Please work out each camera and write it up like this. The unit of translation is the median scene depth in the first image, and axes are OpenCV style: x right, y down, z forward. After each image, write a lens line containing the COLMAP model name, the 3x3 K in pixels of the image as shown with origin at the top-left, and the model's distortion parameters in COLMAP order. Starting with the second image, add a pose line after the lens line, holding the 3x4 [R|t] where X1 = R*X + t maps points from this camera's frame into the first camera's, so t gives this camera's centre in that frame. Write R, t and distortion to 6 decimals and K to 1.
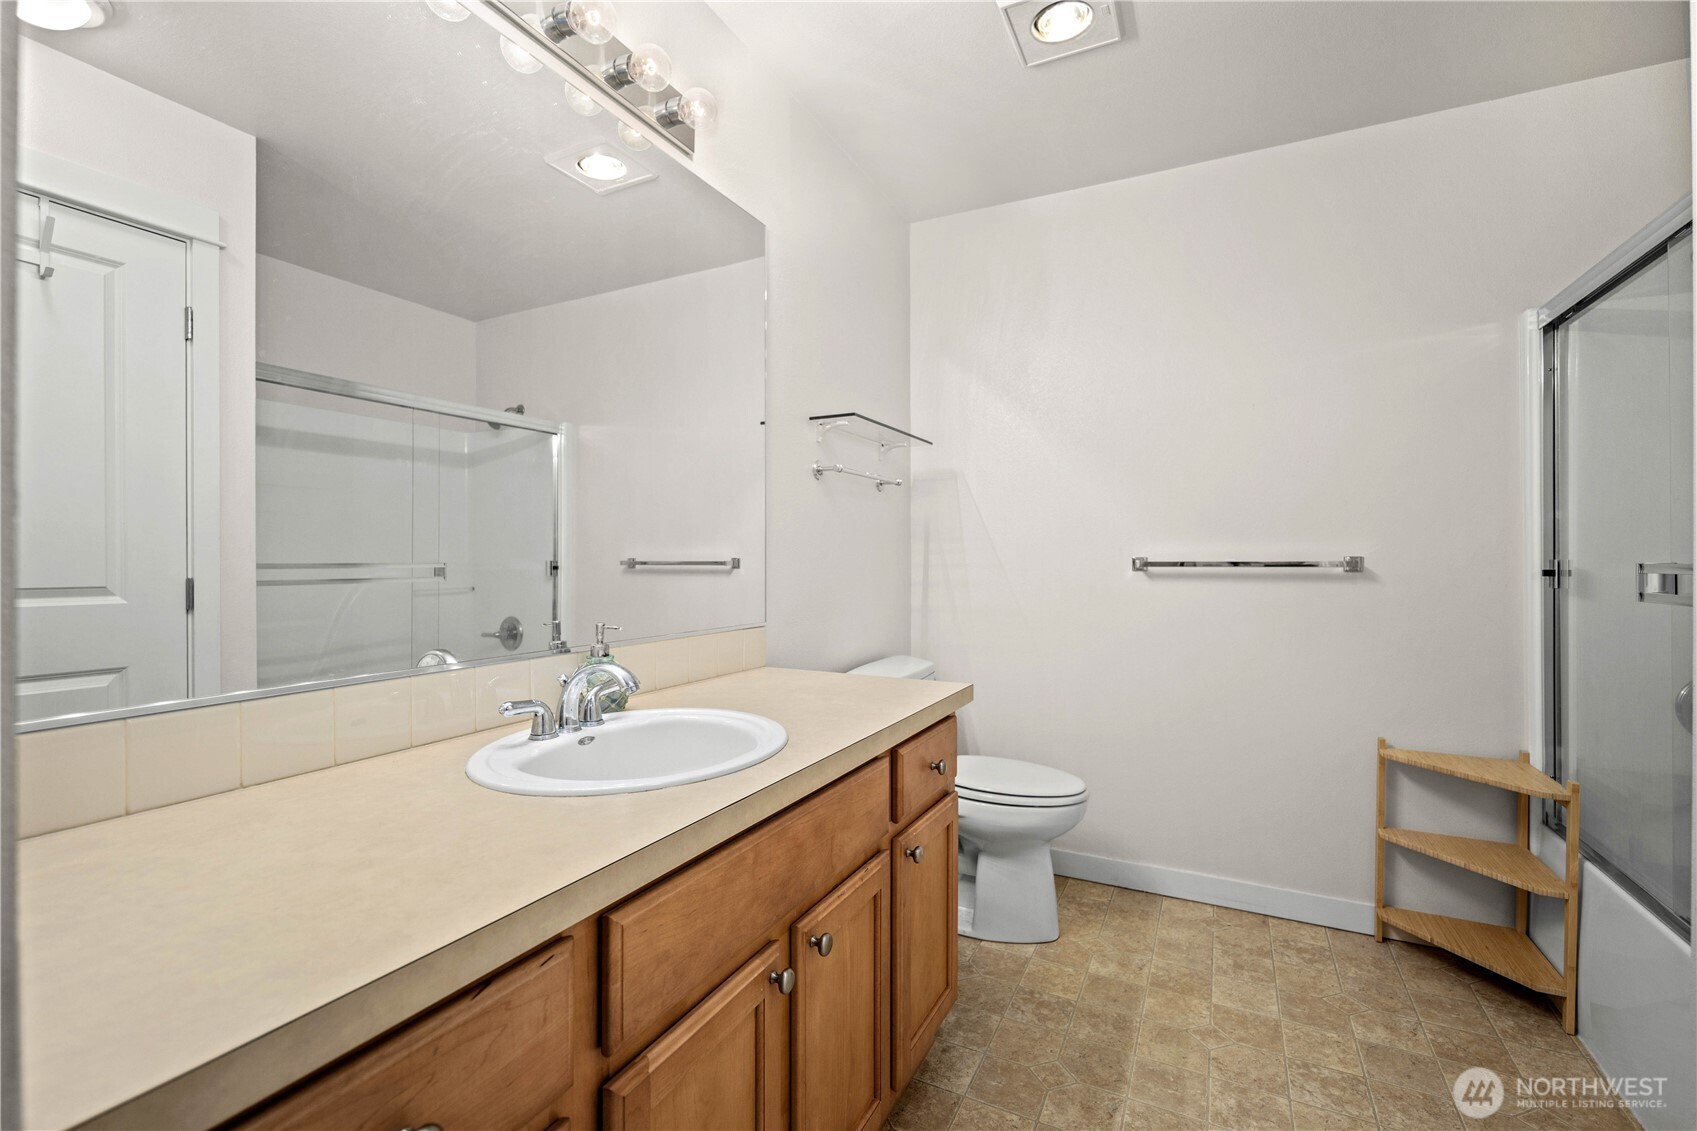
lens RADIAL K [[741.4, 0, 849.2], [0, 741.4, 554.2], [0, 0, 1]] dist [0.003153, -0.000864]
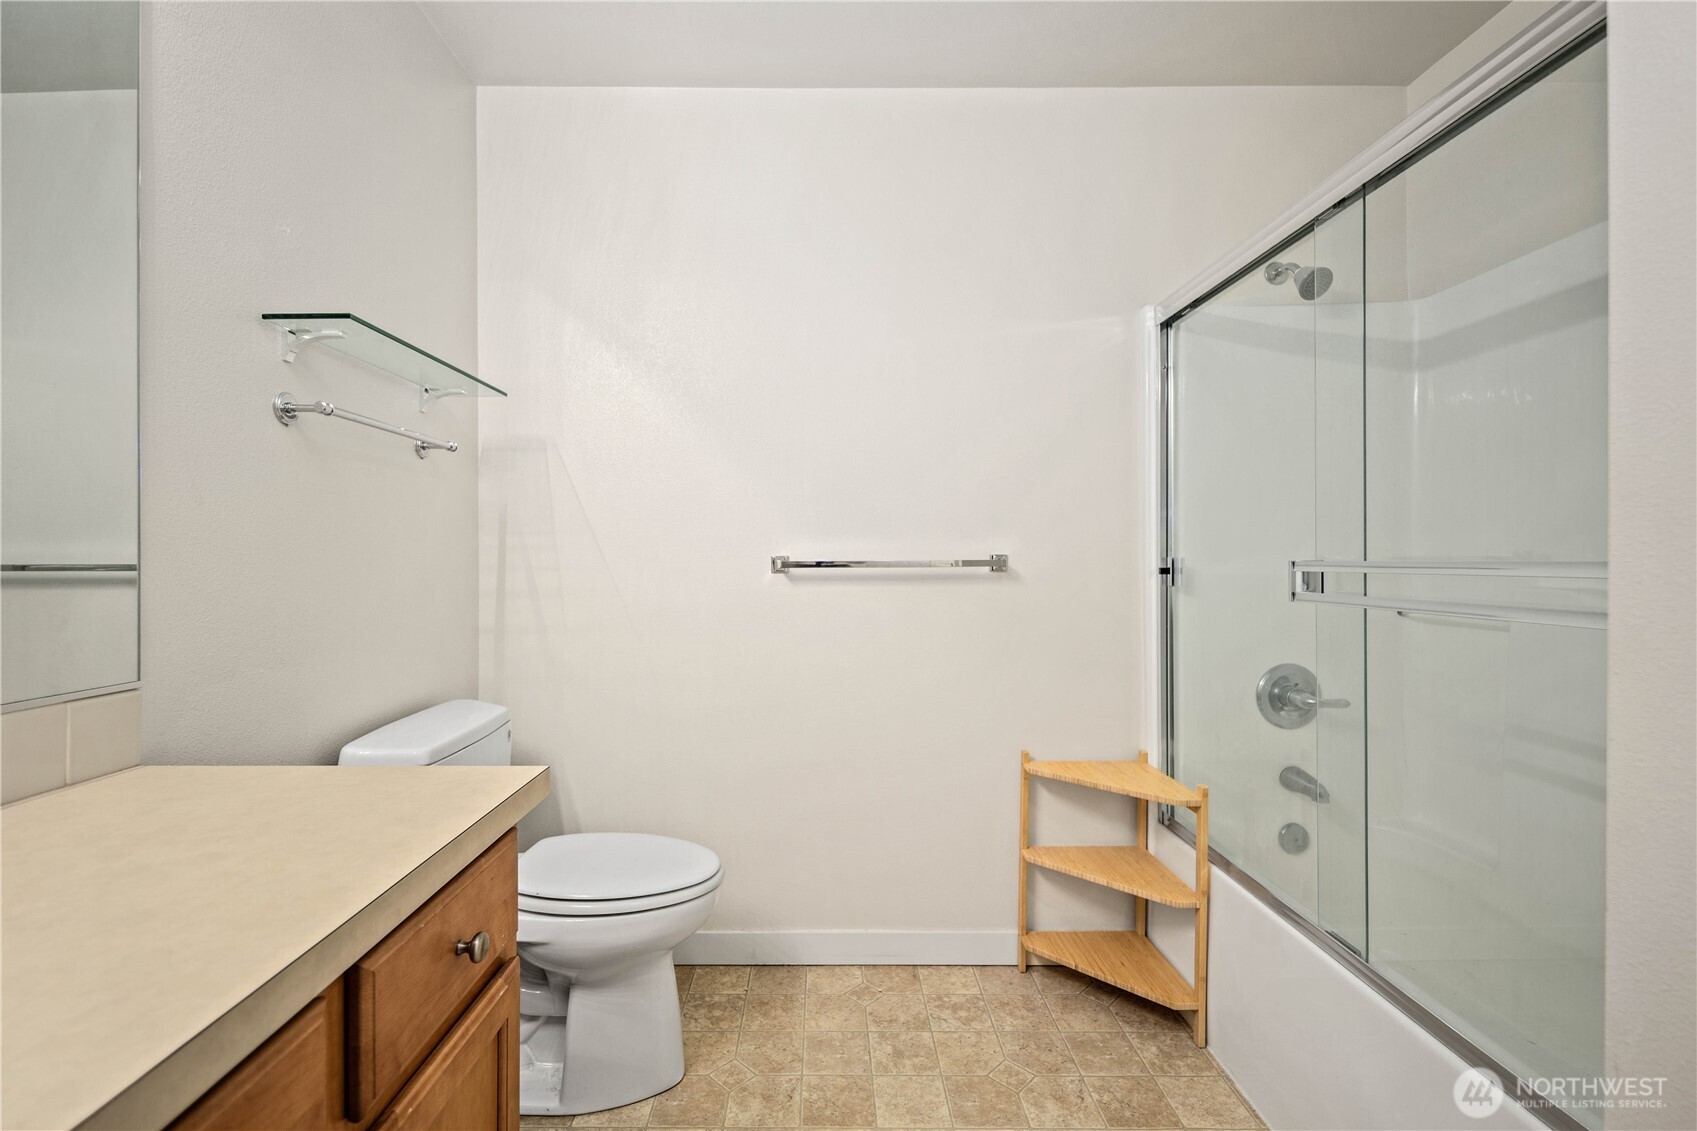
lens RADIAL K [[751.1, 0, 822.3], [0, 751.1, 553.8], [0, 0, 1]] dist [0.000467, -0.000355]
pose [[0.893189, -0.000319, 0.449682, 0.076022], [0.000703, 1.000000, -0.000688, 0.002637], [-0.449681, 0.000931, 0.893189, 0.296237]]
